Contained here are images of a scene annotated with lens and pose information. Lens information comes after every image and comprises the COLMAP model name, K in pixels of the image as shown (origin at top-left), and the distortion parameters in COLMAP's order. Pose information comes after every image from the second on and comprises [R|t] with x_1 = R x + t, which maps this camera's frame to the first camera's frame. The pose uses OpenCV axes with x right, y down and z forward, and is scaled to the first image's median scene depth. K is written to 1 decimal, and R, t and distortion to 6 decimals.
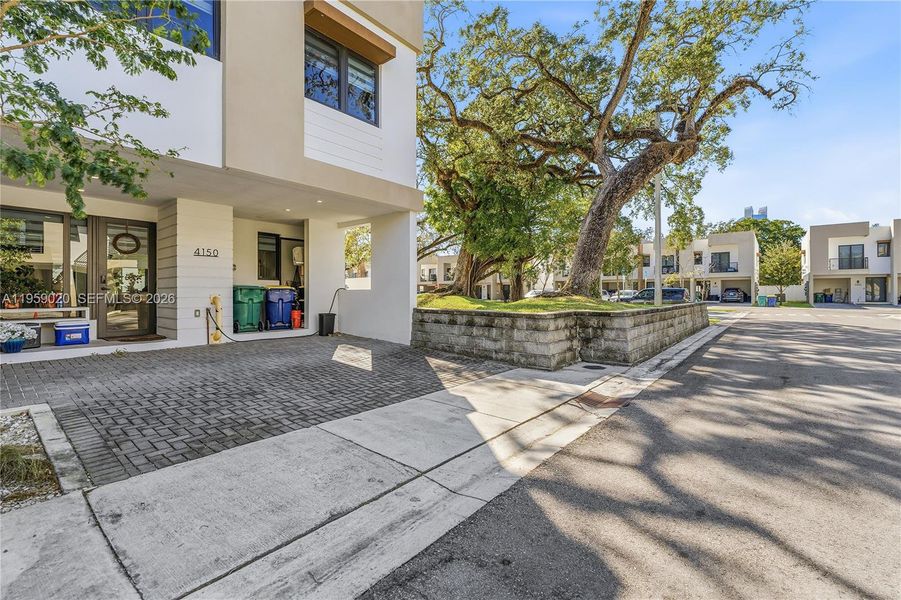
lens RADIAL K [[390.6, 0, 452.7], [0, 390.6, 293.4], [0, 0, 1]] dist [0.003462, -0.000314]
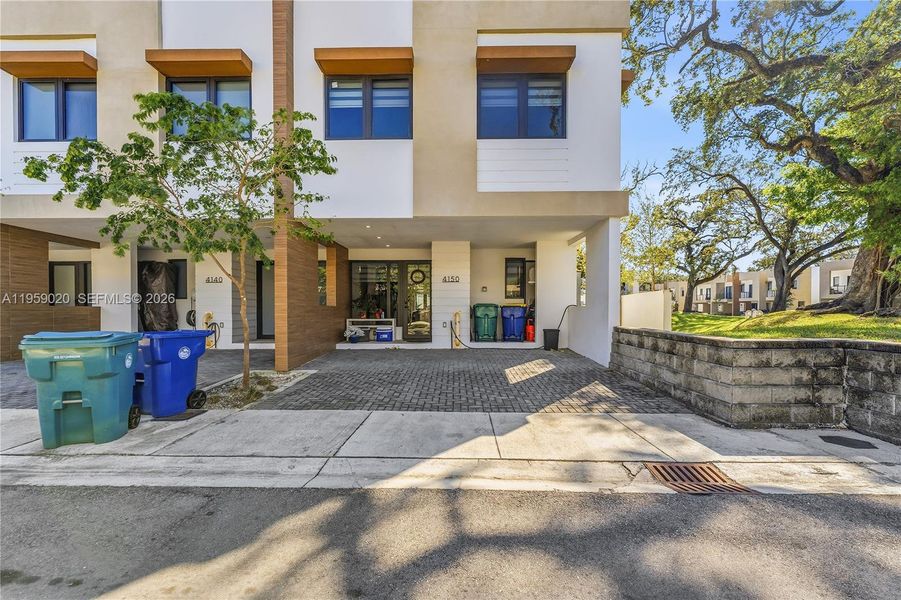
lens RADIAL K [[390.6, 0, 479.6], [0, 390.6, 318.4], [0, 0, 1]] dist [0.003462, -0.000314]
pose [[0.632184, 0.016206, -0.774649, 0.477491], [-0.000510, 0.999790, 0.020500, 0.001505], [0.774818, -0.012565, 0.632059, 0.244629]]
